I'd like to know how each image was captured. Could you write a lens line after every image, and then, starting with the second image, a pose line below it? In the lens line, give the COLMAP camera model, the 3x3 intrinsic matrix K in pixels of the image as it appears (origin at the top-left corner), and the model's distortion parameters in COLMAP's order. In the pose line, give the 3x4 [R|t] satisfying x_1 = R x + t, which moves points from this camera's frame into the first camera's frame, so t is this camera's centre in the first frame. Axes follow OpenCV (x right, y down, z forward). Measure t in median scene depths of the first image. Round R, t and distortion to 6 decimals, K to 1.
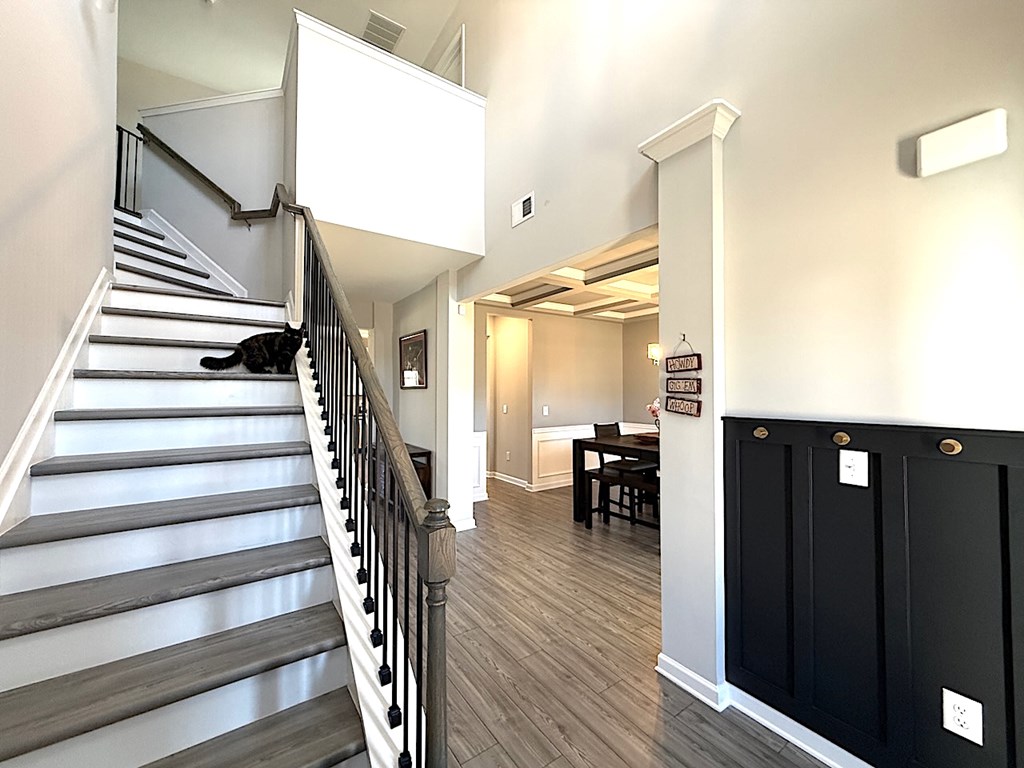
lens RADIAL K [[408.9, 0, 508.0], [0, 408.9, 382.9], [0, 0, 1]] dist [0.000923, 0.000152]
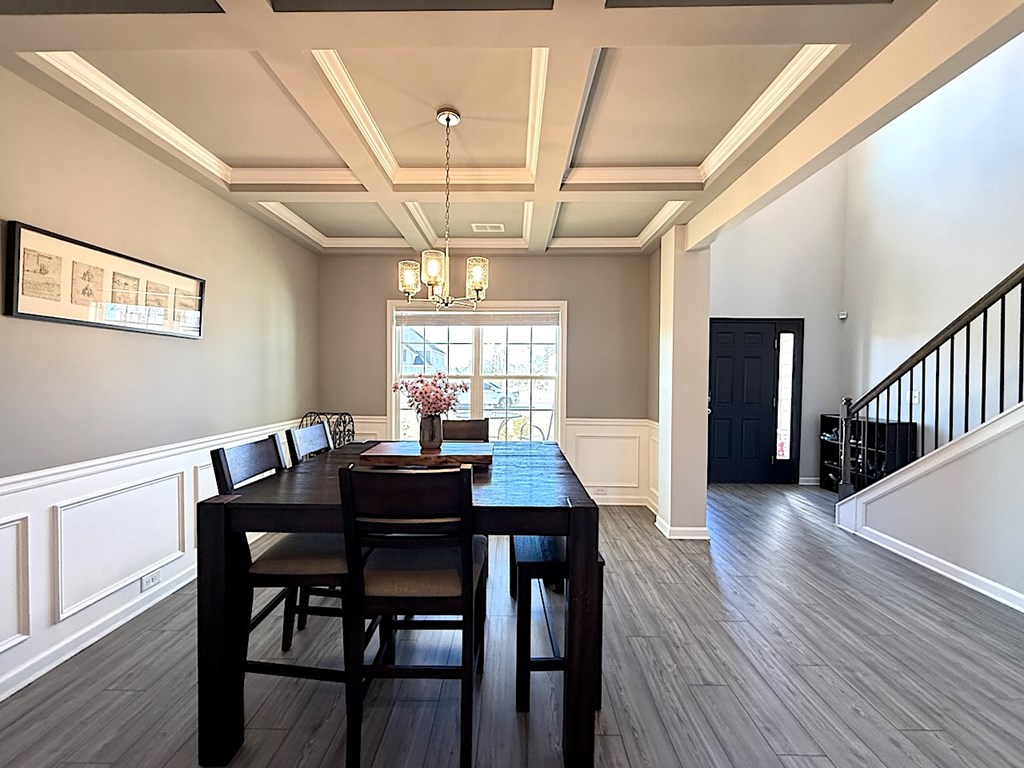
lens RADIAL K [[408.9, 0, 508.0], [0, 408.9, 382.9], [0, 0, 1]] dist [0.000923, 0.000152]
pose [[-0.816872, -0.013178, 0.576668, 0.057622], [-0.016037, 0.999871, 0.000131, 0.065773], [-0.576596, -0.009141, -0.816978, 1.789400]]
